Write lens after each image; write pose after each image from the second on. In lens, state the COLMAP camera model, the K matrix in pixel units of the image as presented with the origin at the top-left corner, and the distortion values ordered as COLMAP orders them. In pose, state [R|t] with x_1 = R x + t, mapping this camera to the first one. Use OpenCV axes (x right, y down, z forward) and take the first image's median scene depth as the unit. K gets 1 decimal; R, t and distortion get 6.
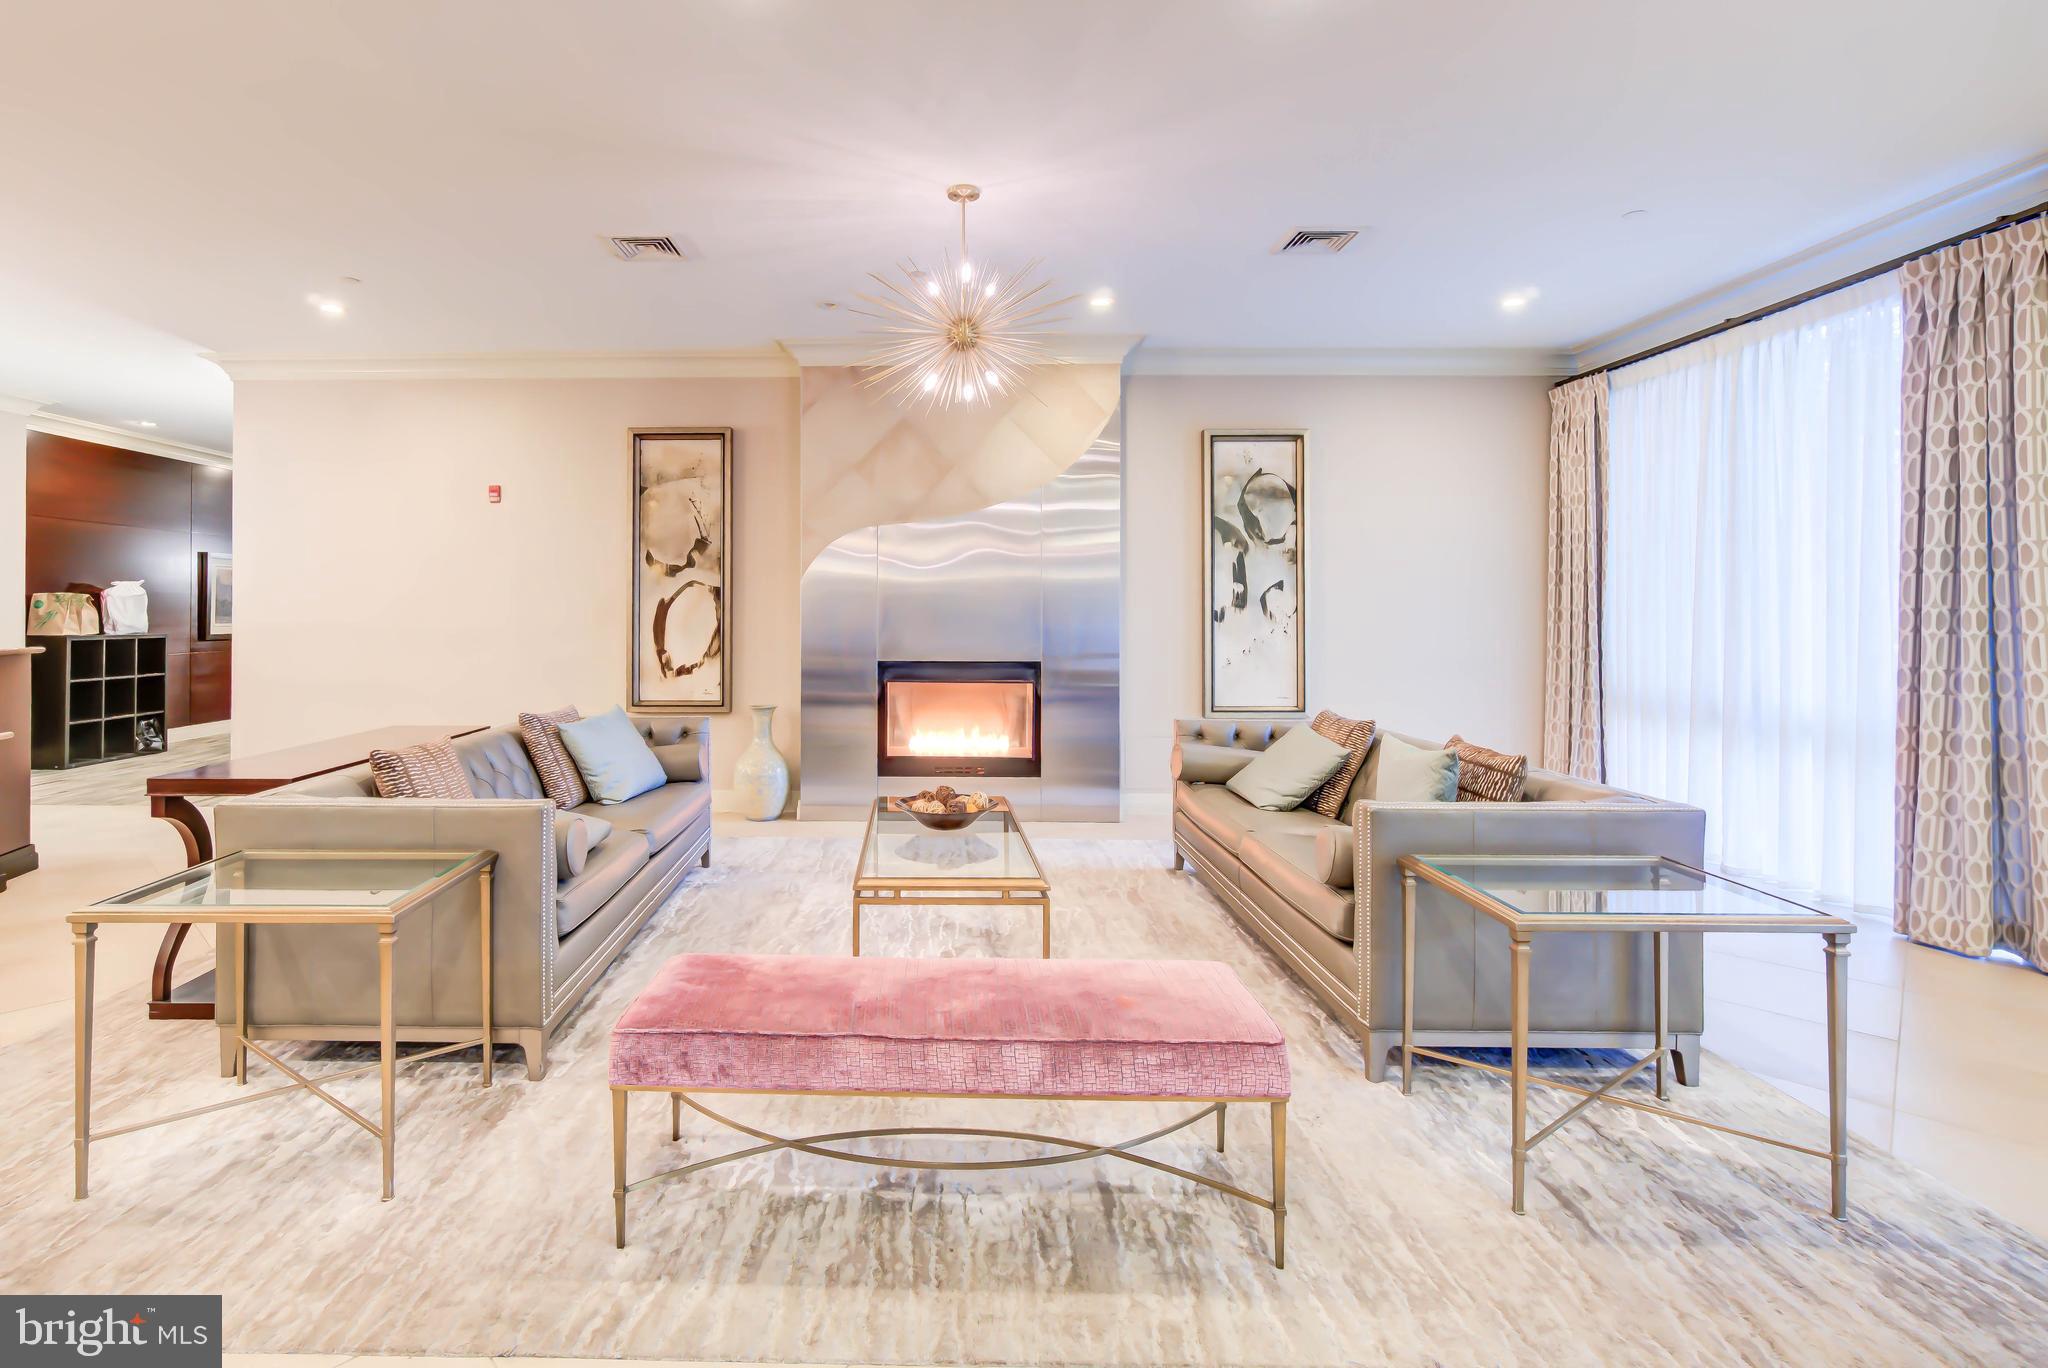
lens RADIAL K [[1010.0, 0, 1024.3], [0, 1010.0, 609.9], [0, 0, 1]] dist [-0.011274, 0.000158]
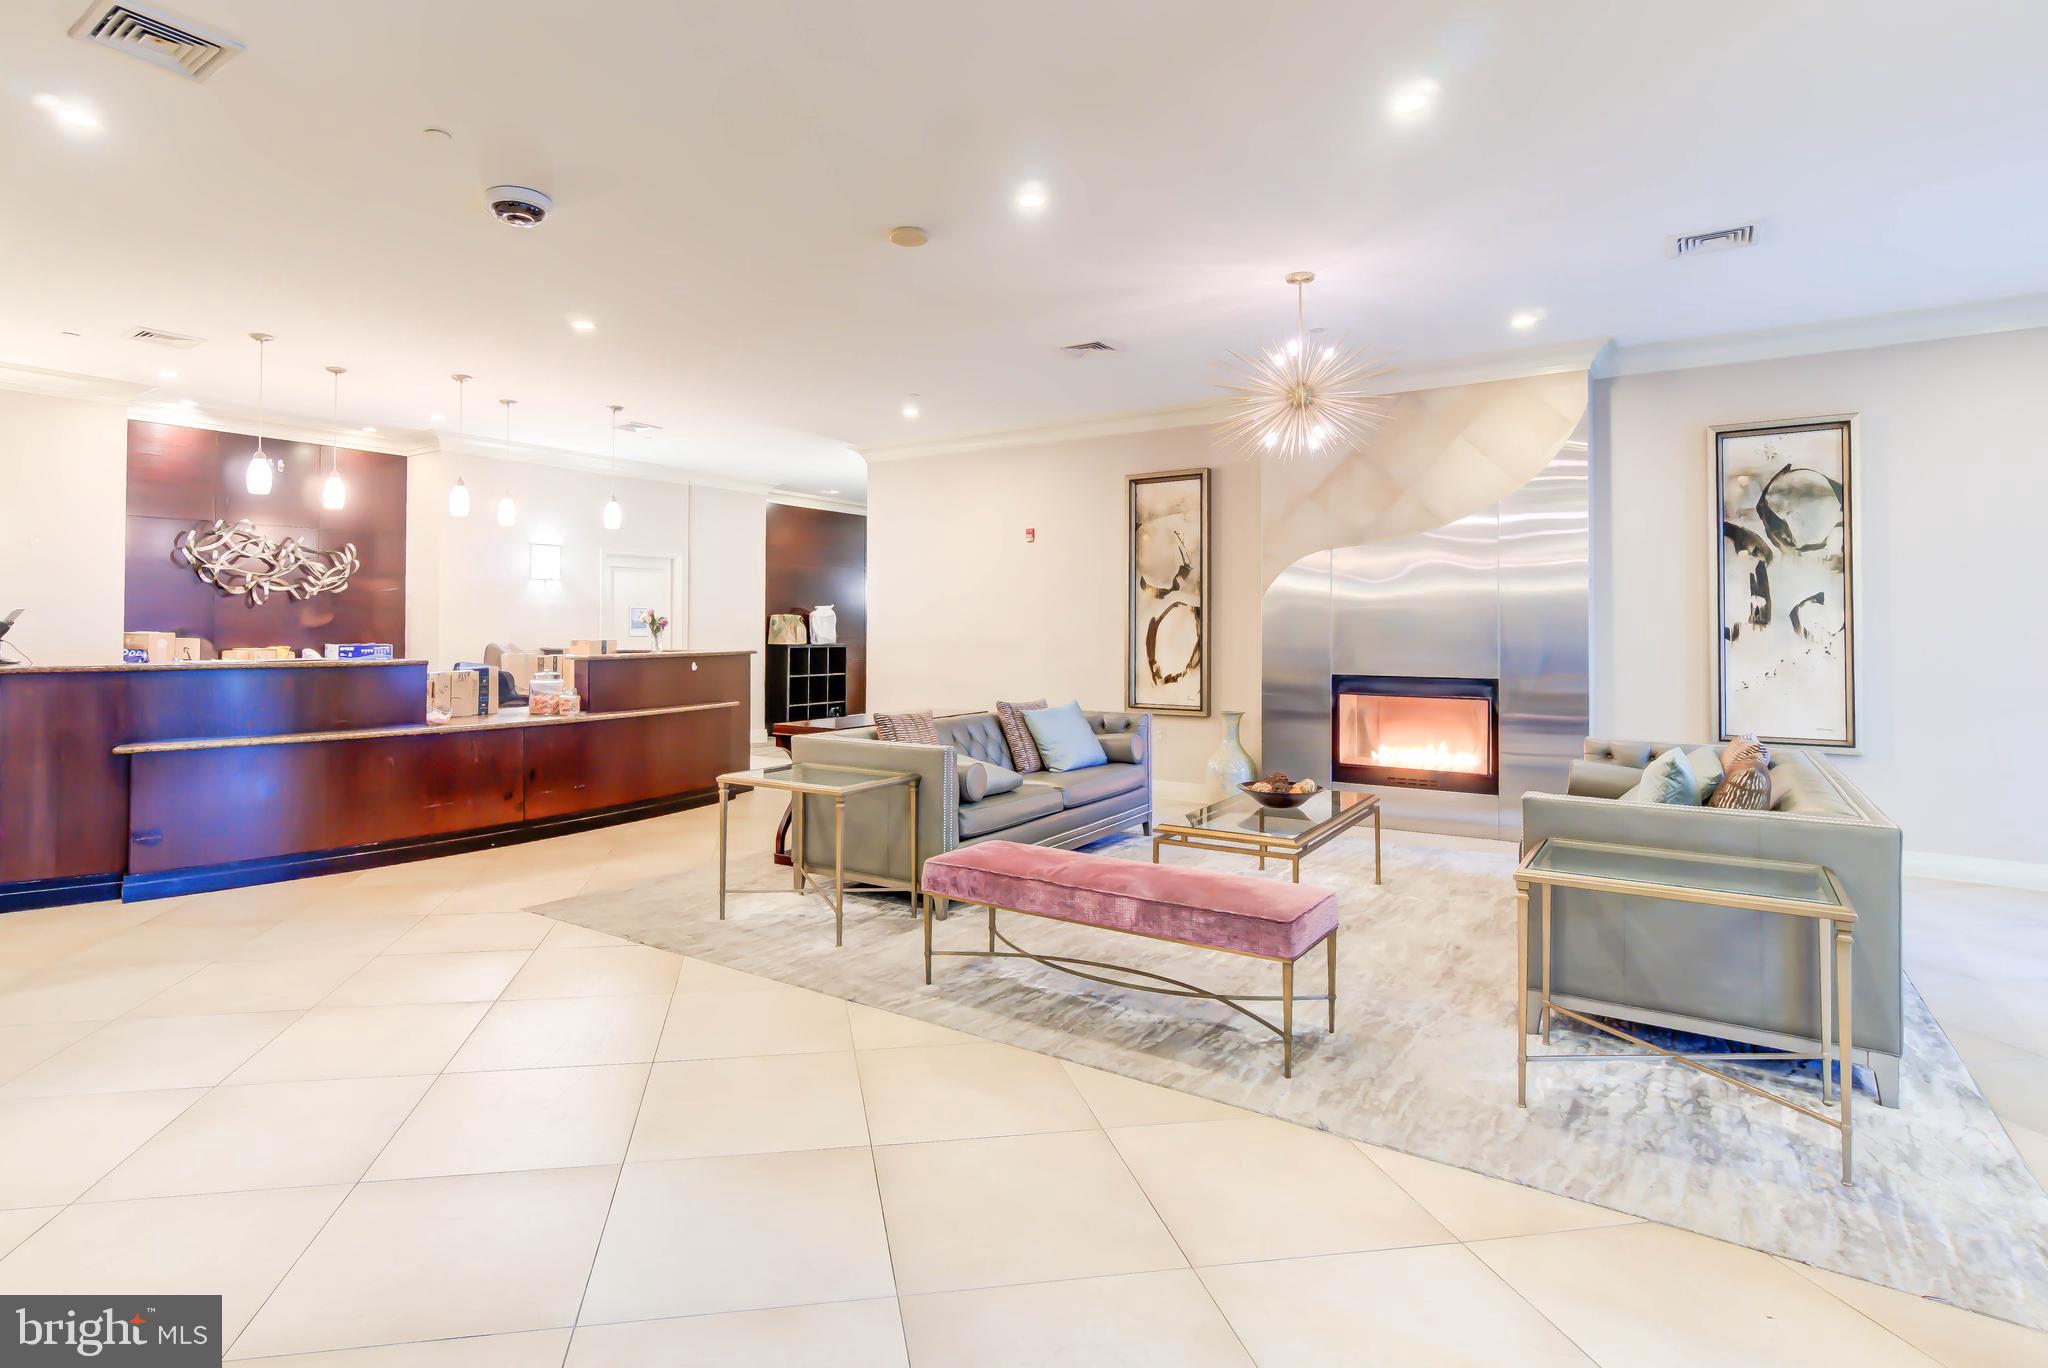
lens RADIAL K [[1010.0, 0, 1024.3], [0, 1010.0, 609.9], [0, 0, 1]] dist [-0.011274, 0.000158]
pose [[0.852397, -0.008720, -0.522822, 0.130695], [-0.000053, 0.999860, -0.016762, -0.000128], [0.522895, 0.014316, 0.852277, -0.085444]]
